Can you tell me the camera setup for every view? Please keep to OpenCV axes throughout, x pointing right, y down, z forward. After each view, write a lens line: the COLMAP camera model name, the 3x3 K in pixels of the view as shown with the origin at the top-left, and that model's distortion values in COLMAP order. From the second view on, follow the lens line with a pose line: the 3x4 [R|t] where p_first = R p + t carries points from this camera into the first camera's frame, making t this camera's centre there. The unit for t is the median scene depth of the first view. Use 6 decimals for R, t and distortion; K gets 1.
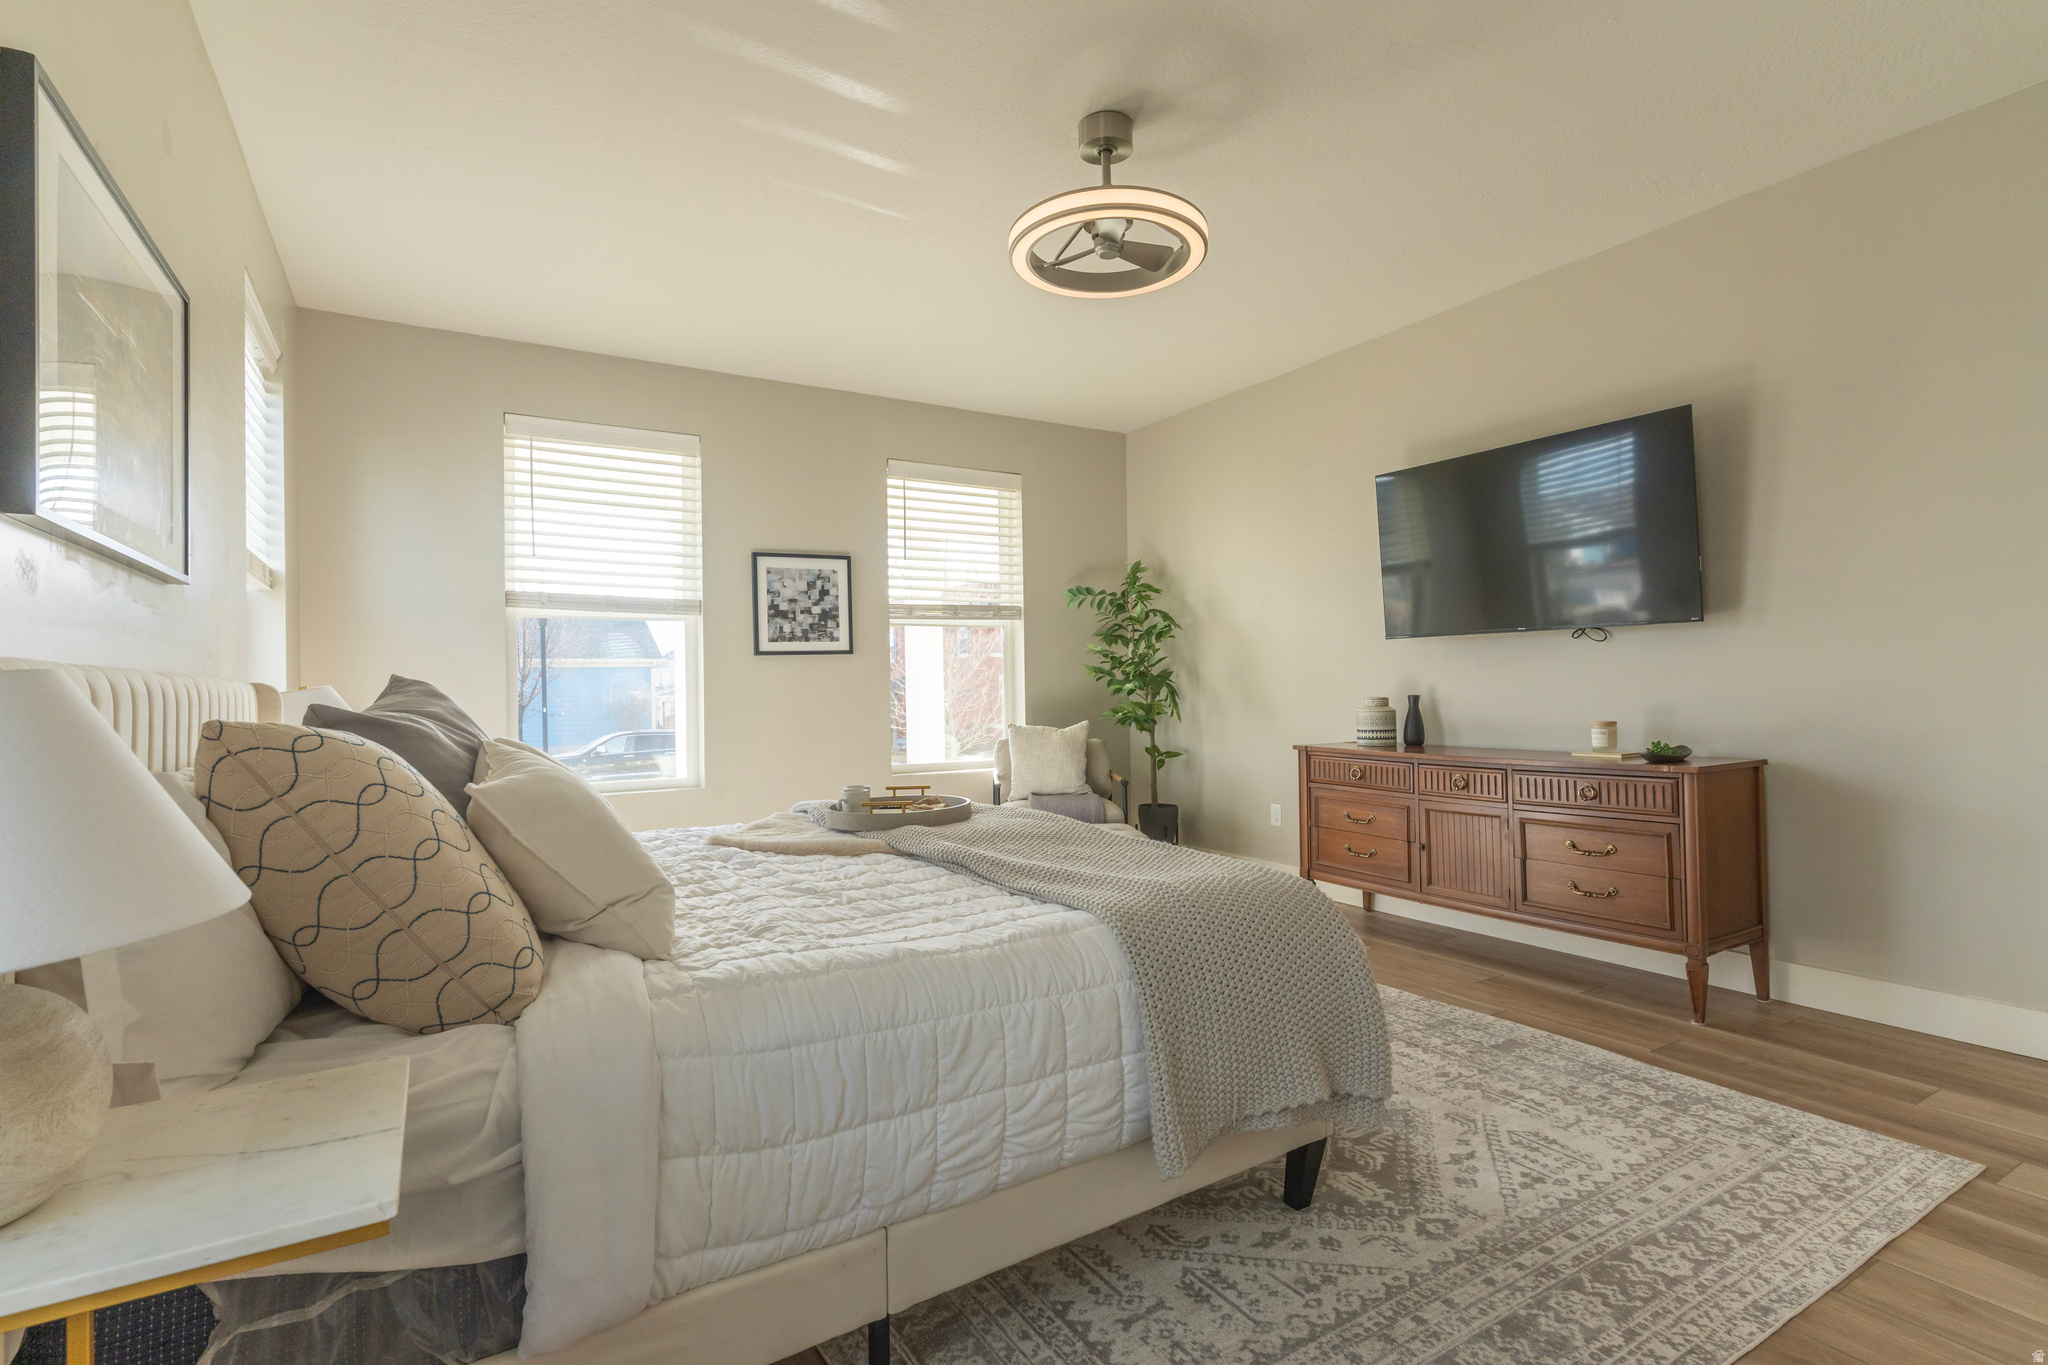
lens RADIAL K [[984.6, 0, 1024.0], [0, 984.6, 682.5], [0, 0, 1]] dist [-0.002865, -0.000322]
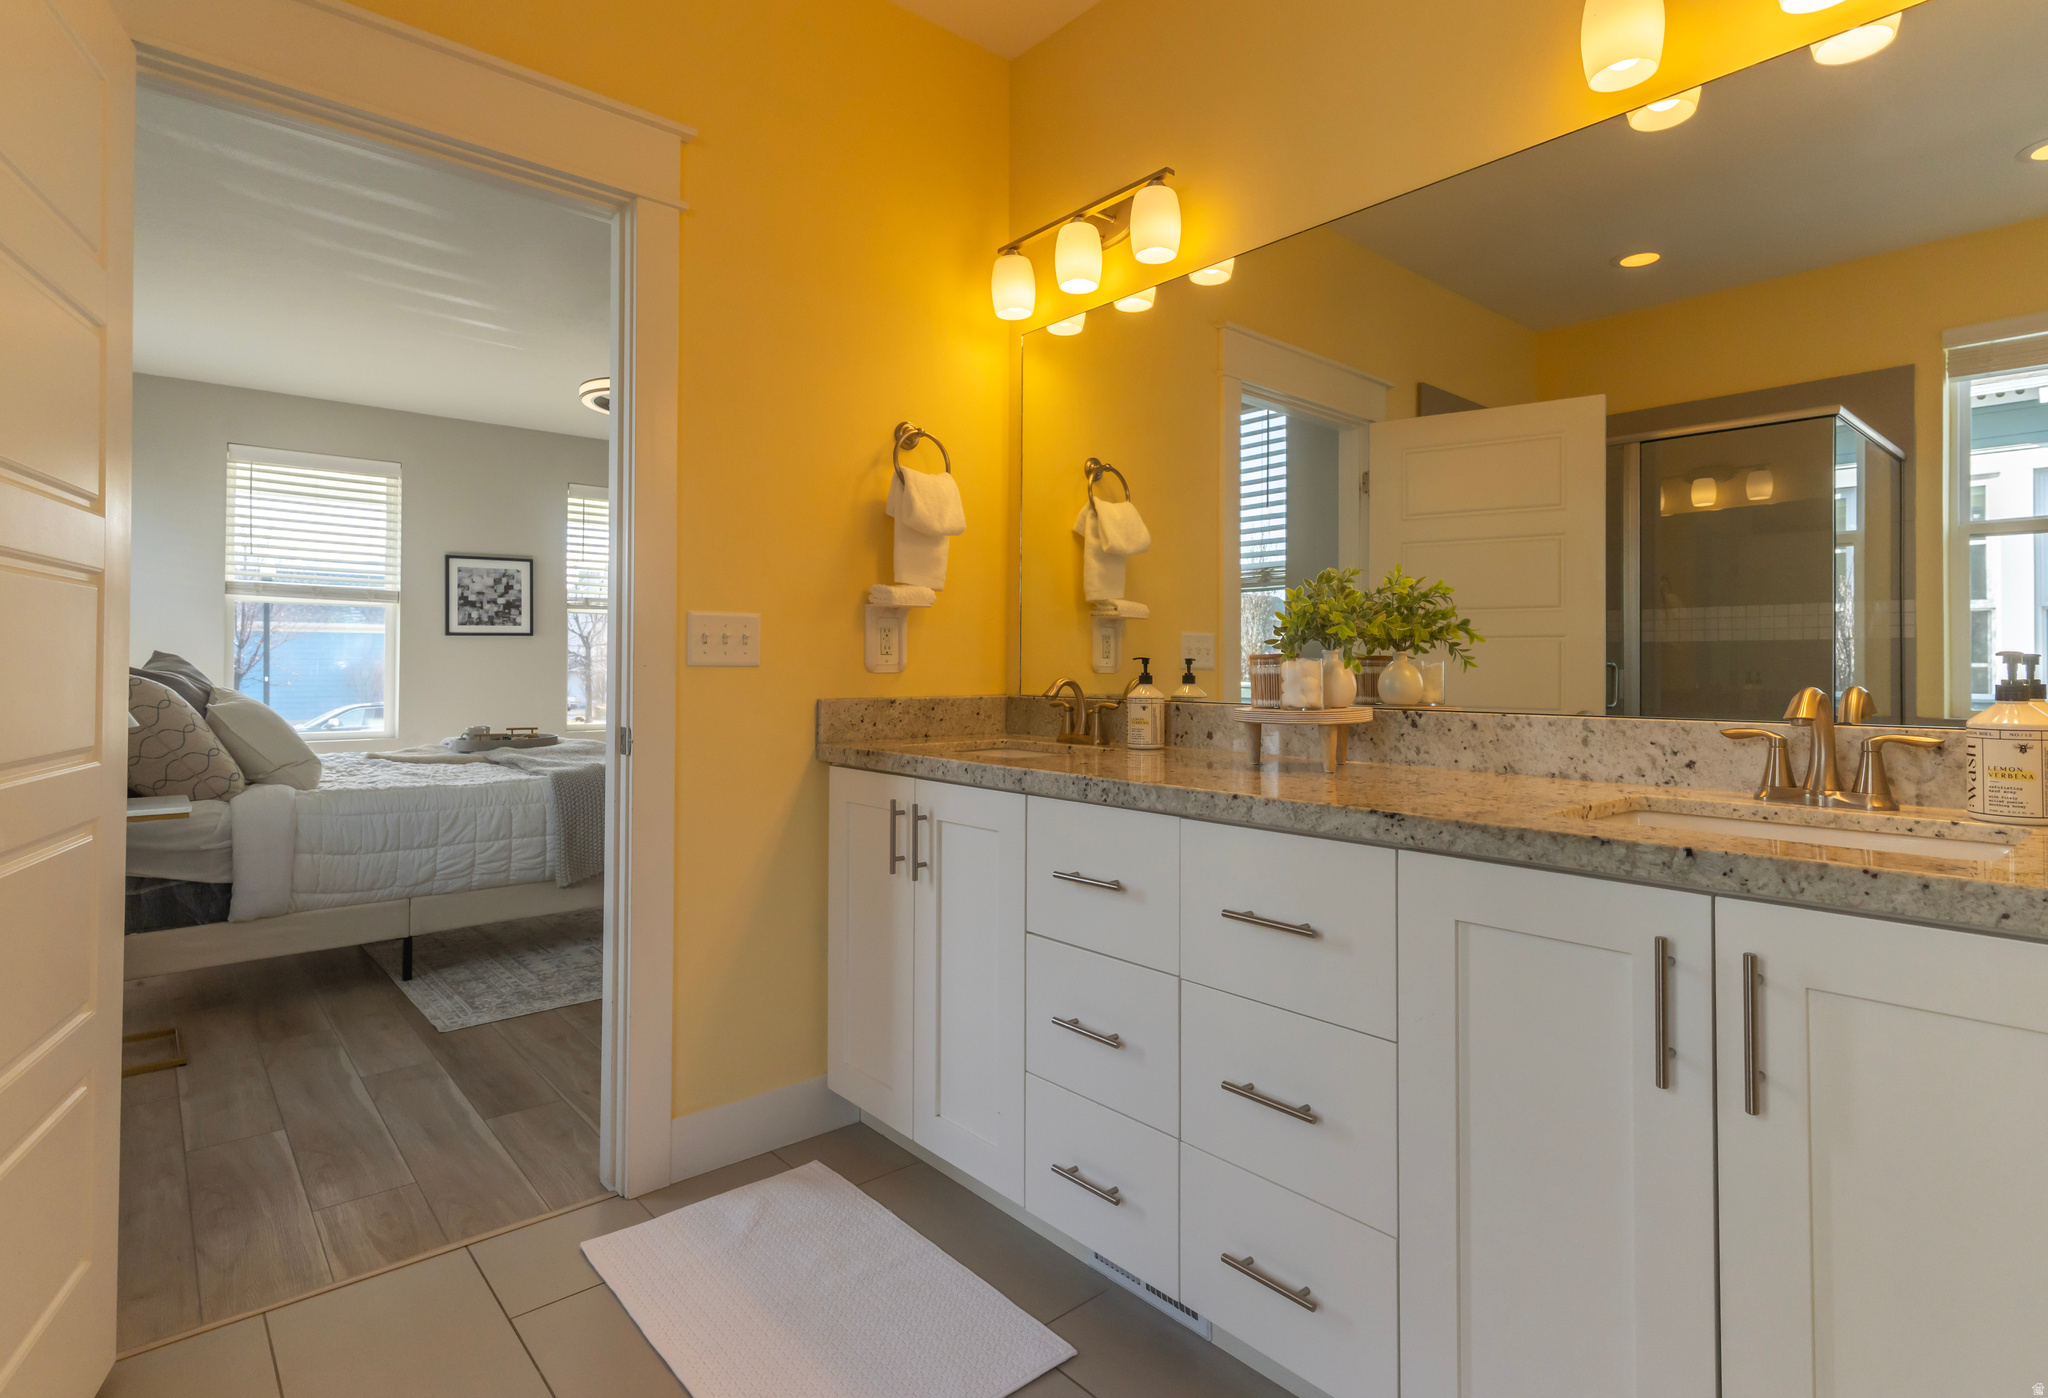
lens RADIAL K [[1070.2, 0, 1067.4], [0, 1070.2, 654.0], [0, 0, 1]] dist [0.009364, -0.000752]
pose [[0.982855, 0.021739, 0.183094, 0.265936], [-0.020498, 0.999752, -0.008666, -0.008059], [-0.183237, 0.004765, 0.983057, -0.518930]]
